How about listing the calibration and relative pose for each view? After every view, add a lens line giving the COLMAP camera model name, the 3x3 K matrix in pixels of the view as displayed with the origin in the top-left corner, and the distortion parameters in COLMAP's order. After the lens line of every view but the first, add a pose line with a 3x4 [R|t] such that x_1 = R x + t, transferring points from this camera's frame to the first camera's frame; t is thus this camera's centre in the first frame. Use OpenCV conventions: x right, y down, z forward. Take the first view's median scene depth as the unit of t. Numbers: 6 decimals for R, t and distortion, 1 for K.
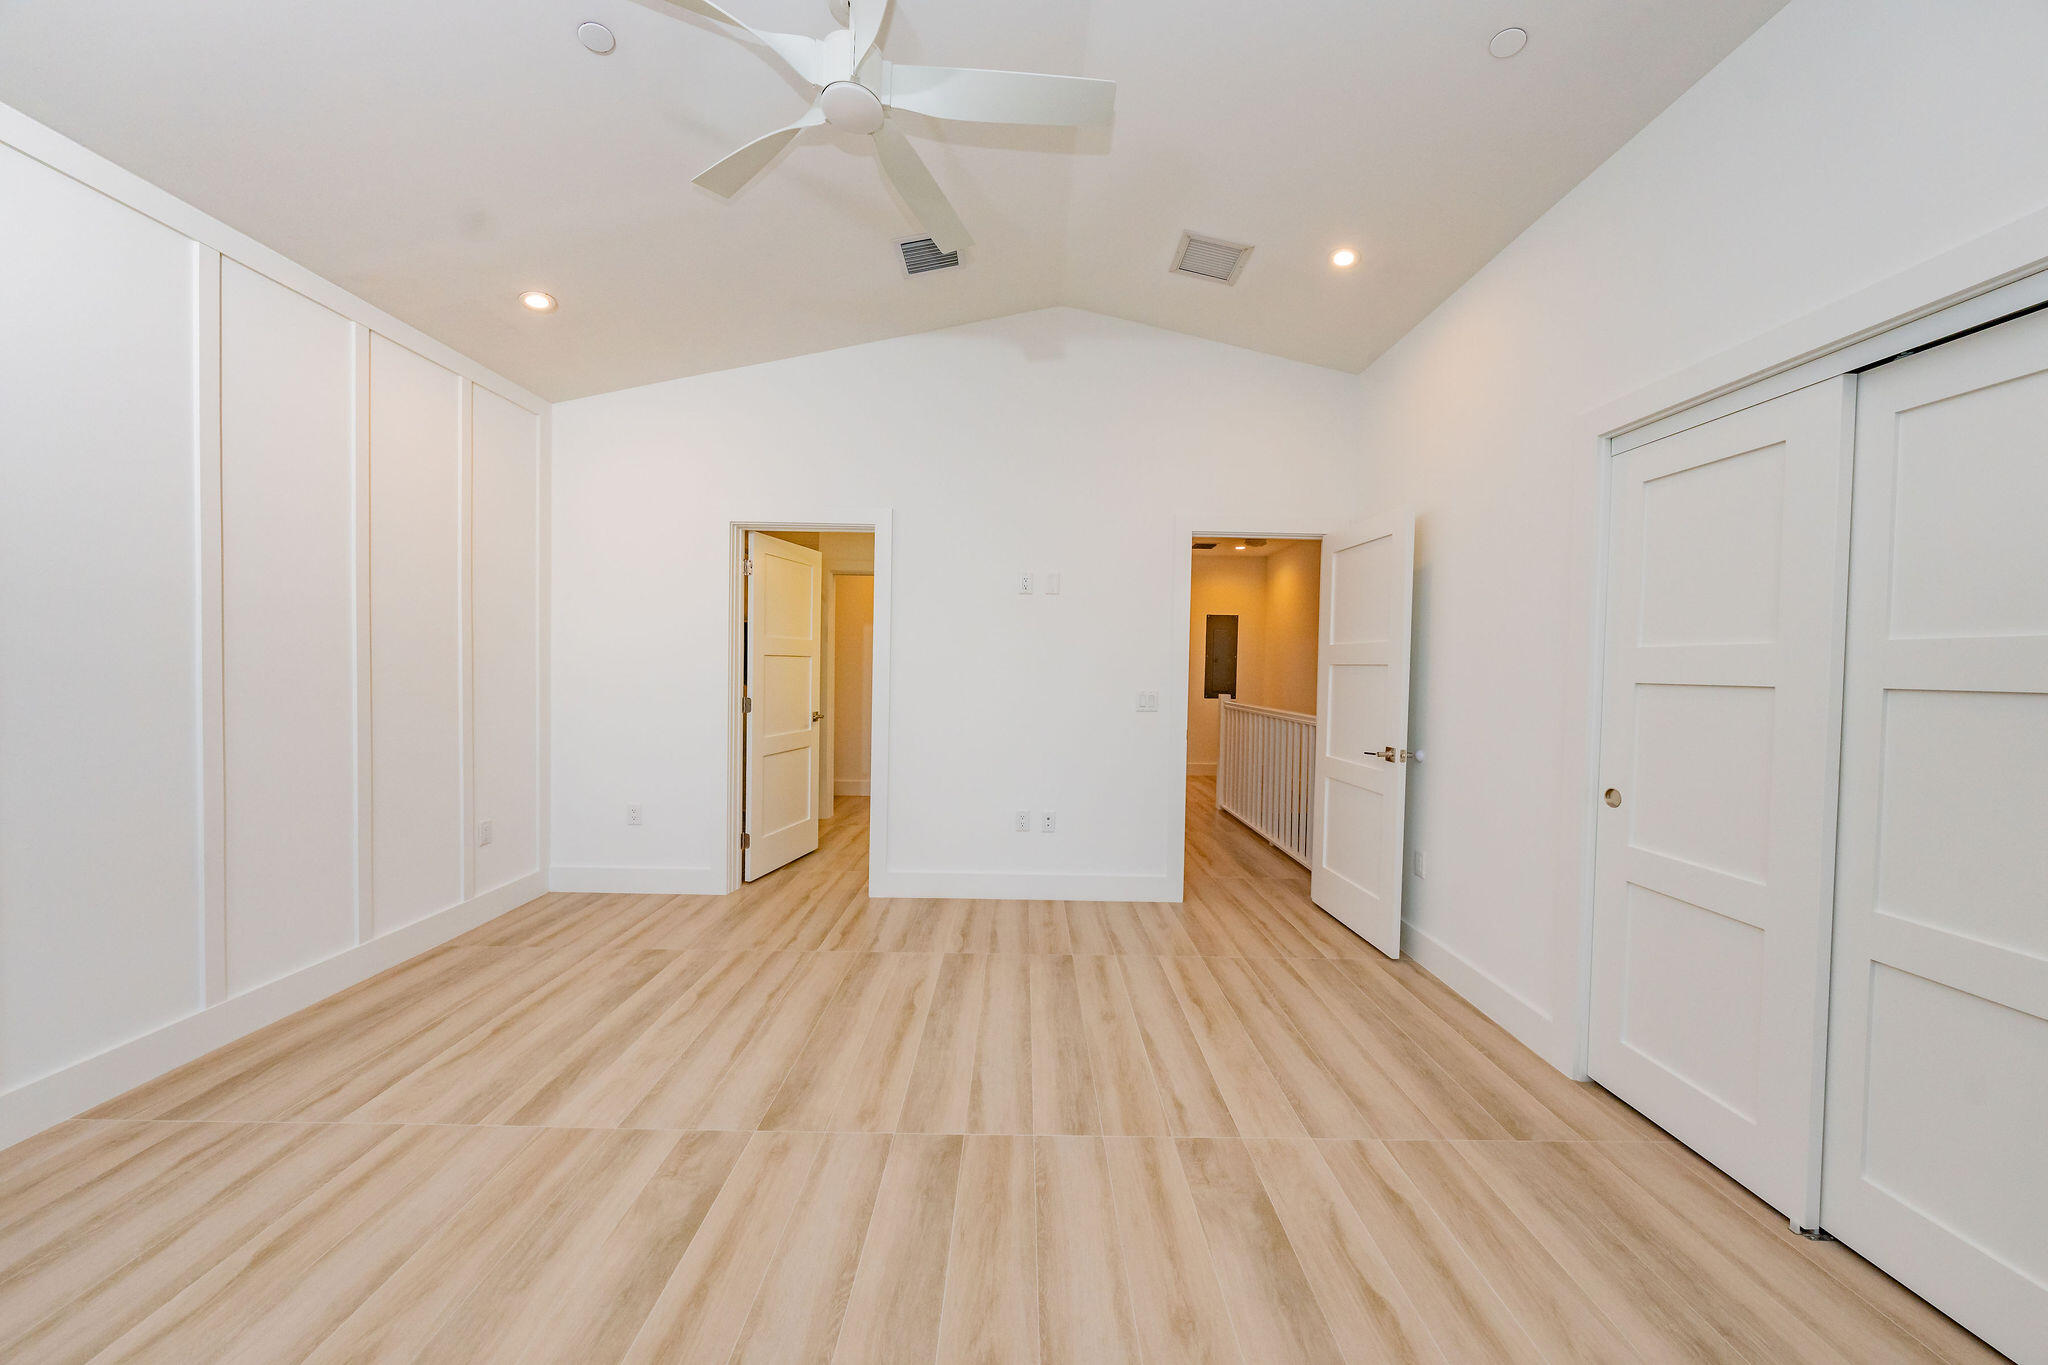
lens RADIAL K [[690.7, 0, 1026.3], [0, 690.7, 680.7], [0, 0, 1]] dist [-0.000414, -0.000103]
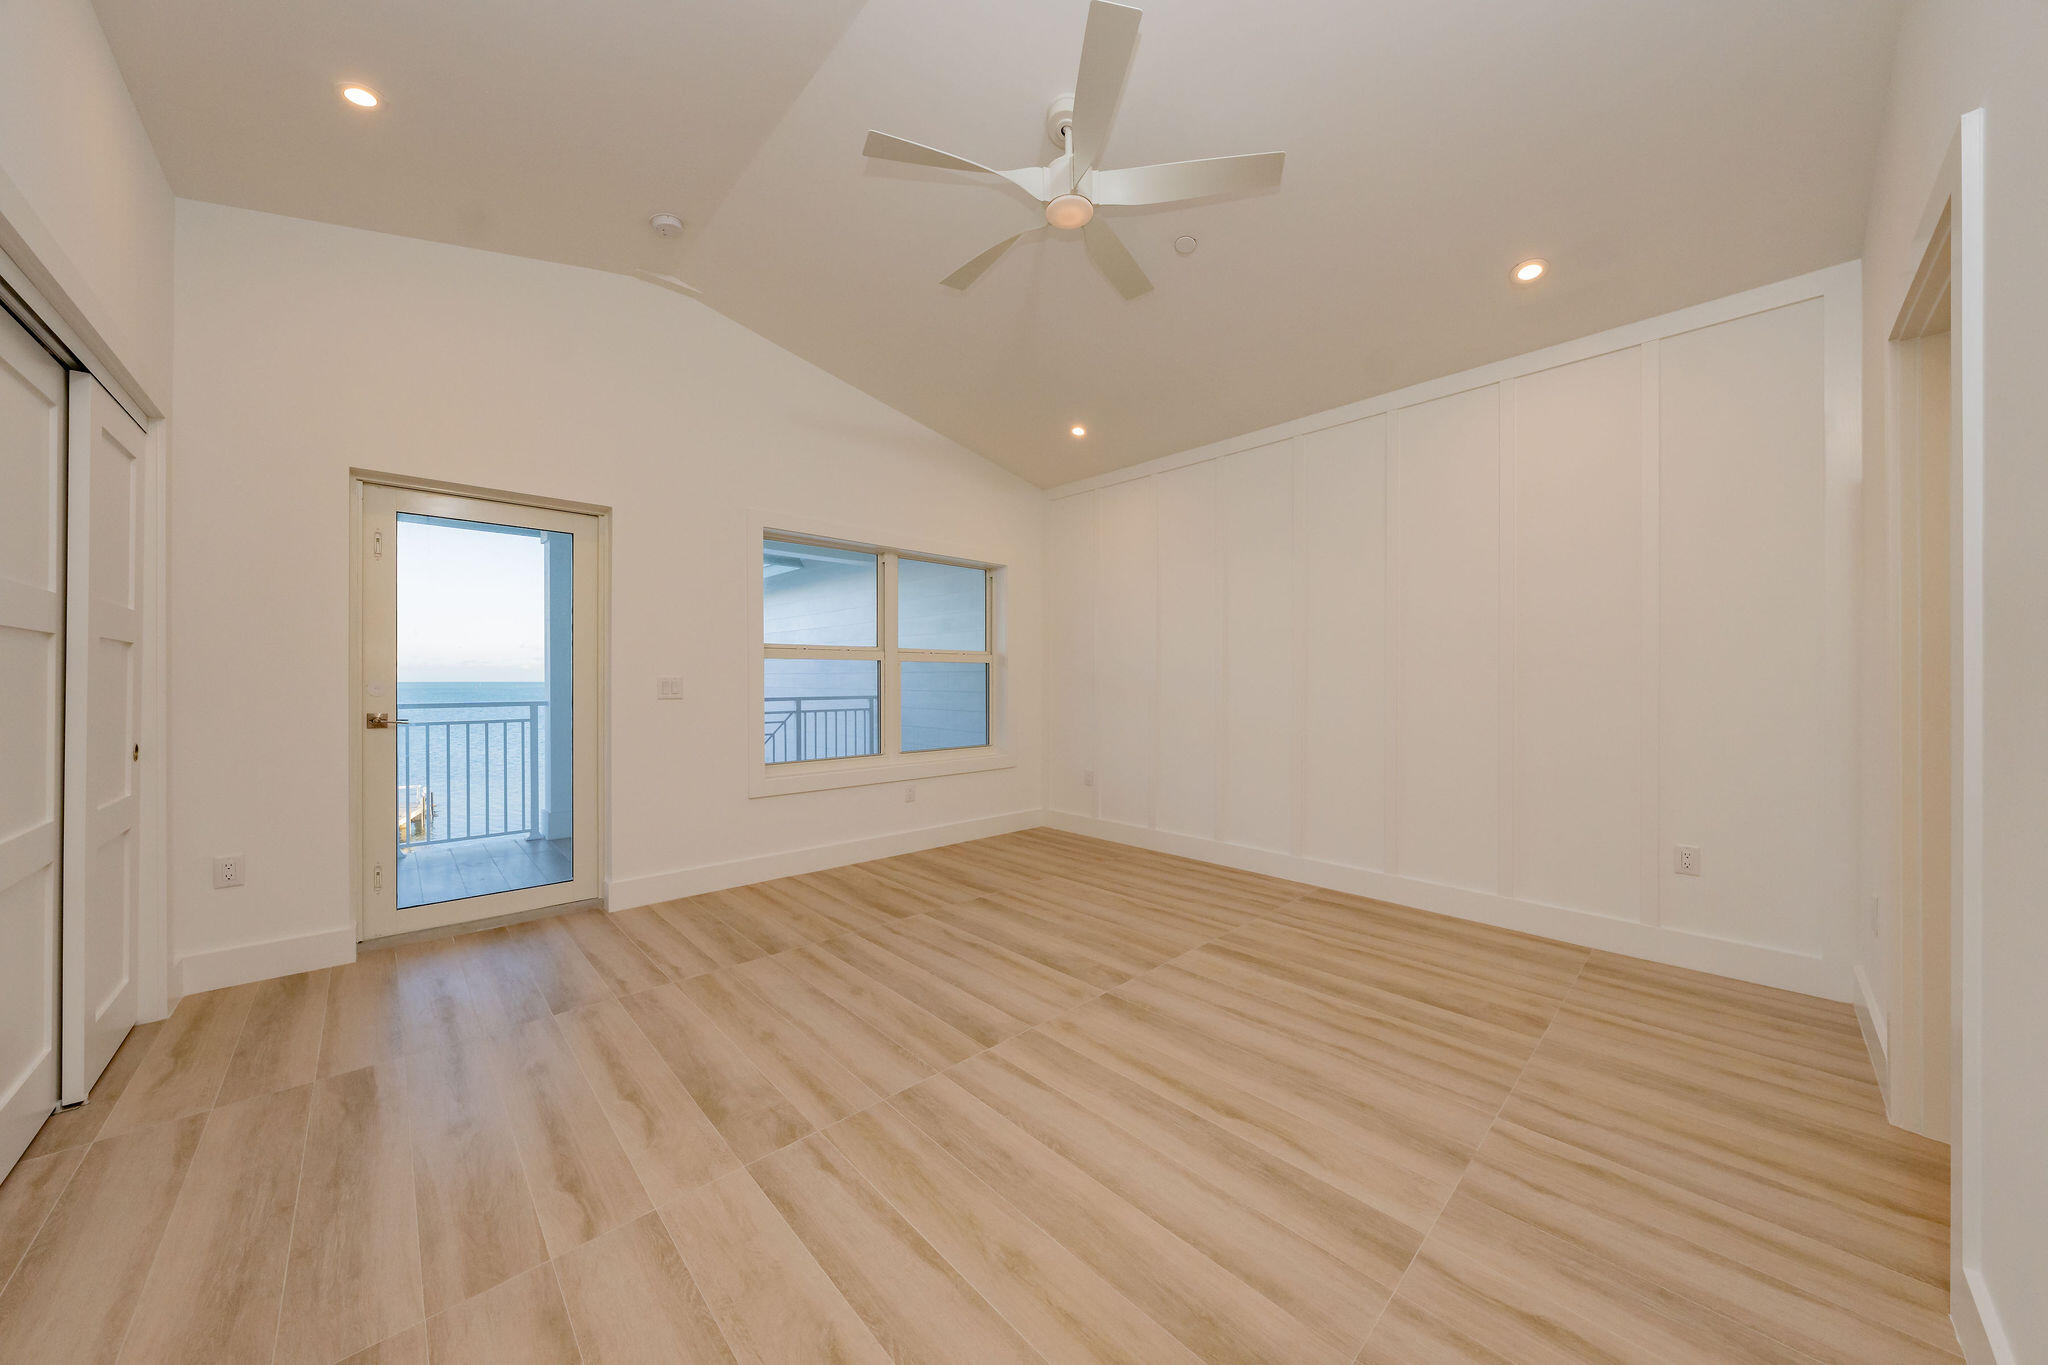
lens RADIAL K [[690.7, 0, 1026.3], [0, 690.7, 680.7], [0, 0, 1]] dist [-0.000414, -0.000103]
pose [[-0.729702, -0.019477, -0.683488, 0.590853], [-0.029306, 0.999567, 0.002803, 0.038195], [0.683137, 0.022076, -0.729956, 1.673406]]
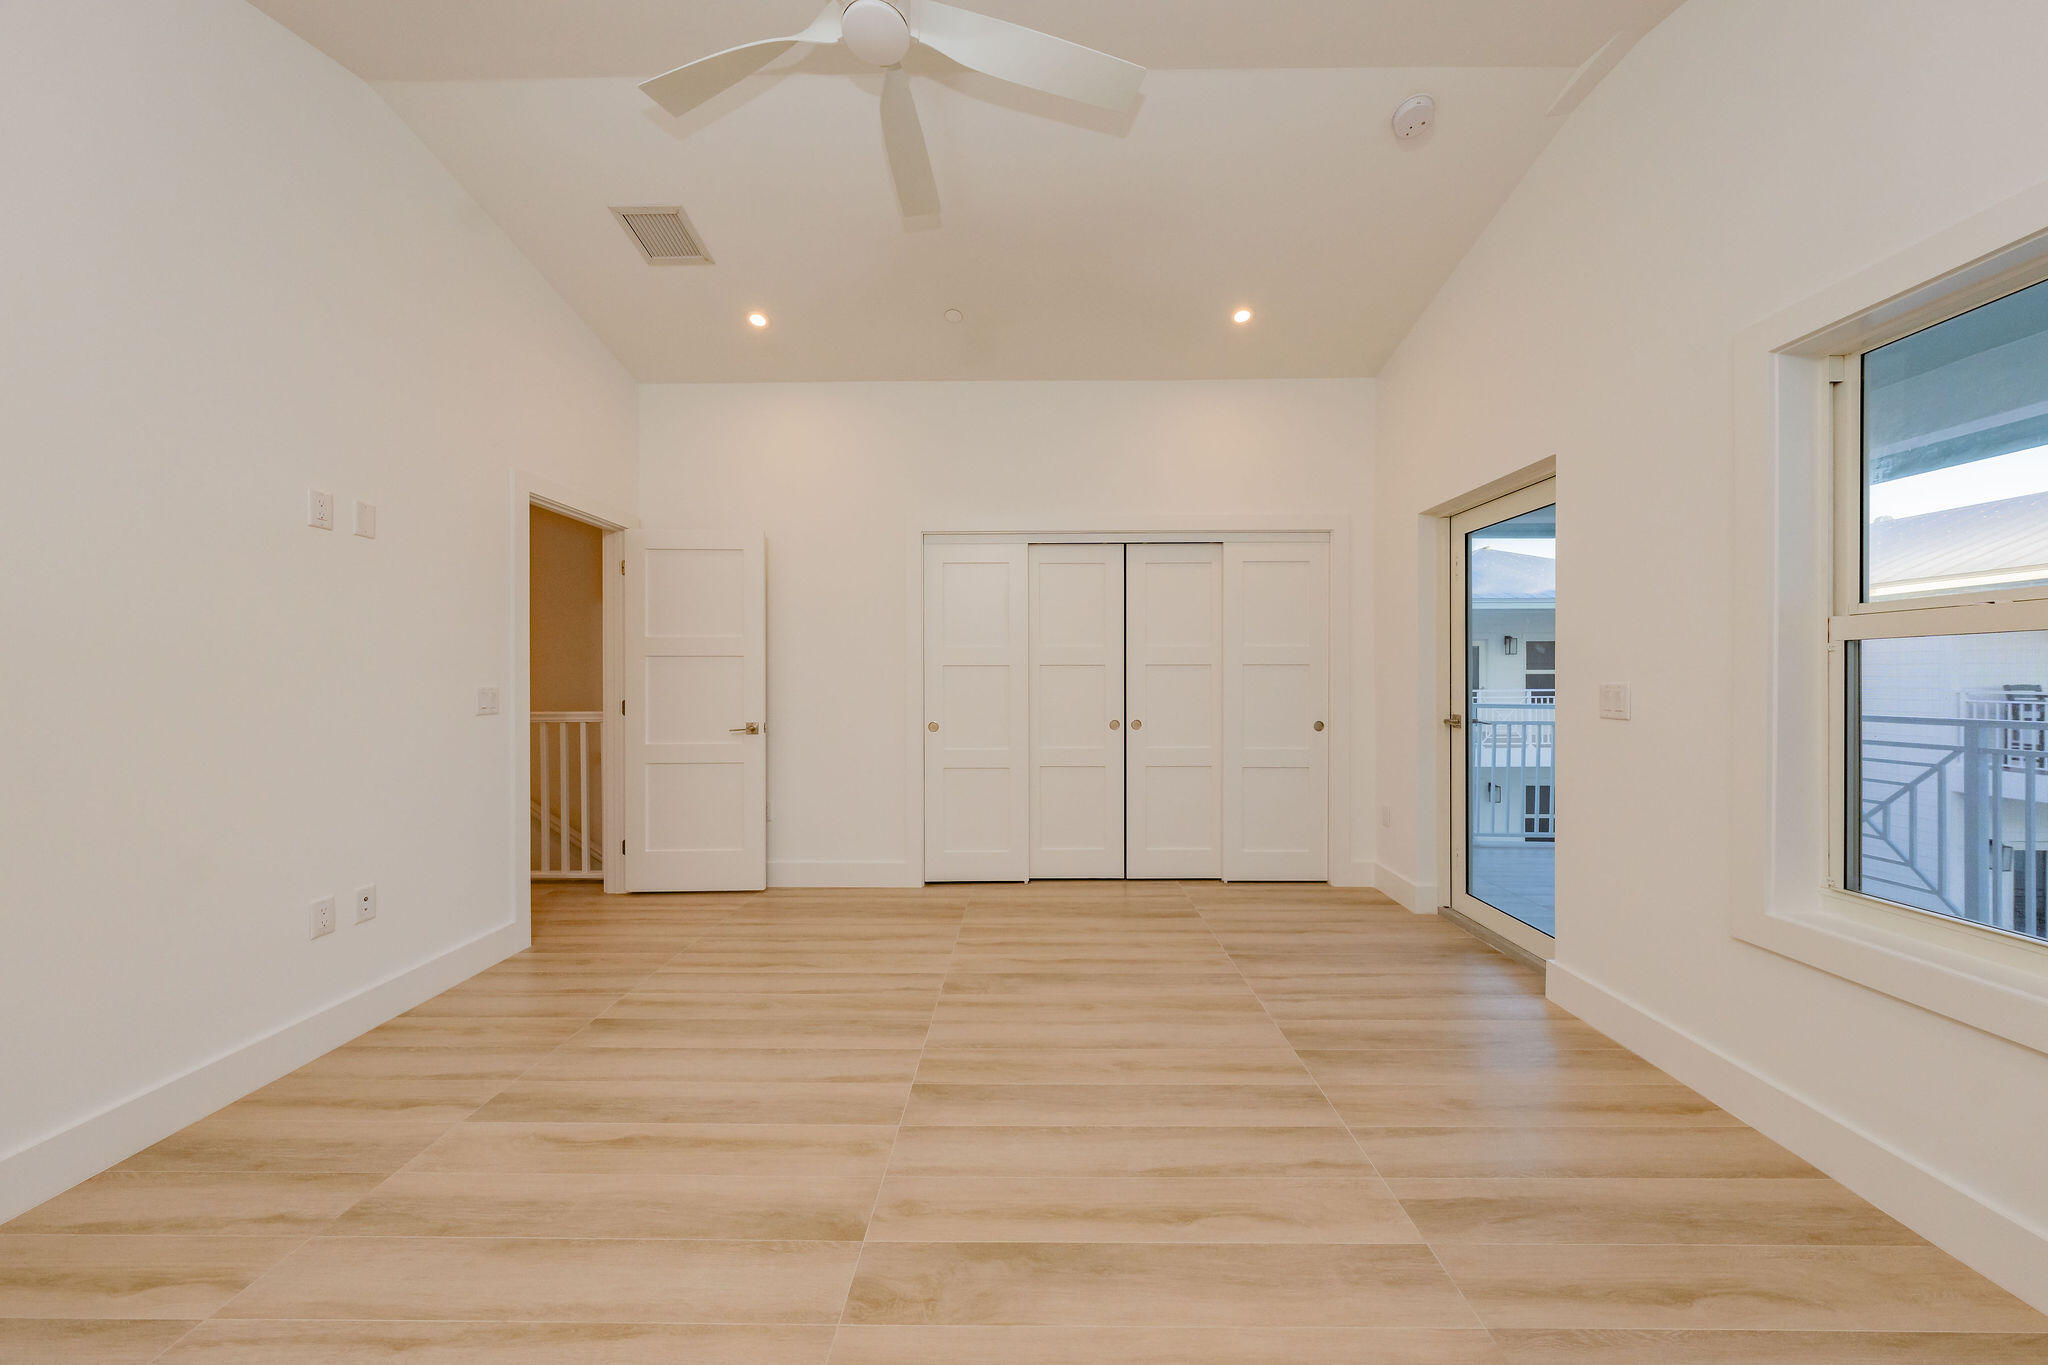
lens RADIAL K [[690.7, 0, 1026.3], [0, 690.7, 680.7], [0, 0, 1]] dist [-0.000414, -0.000103]
pose [[0.020452, -0.021026, 0.999570, -1.027675], [0.026497, 0.999439, 0.020481, 0.012945], [-0.999440, 0.026066, 0.020998, 0.704231]]
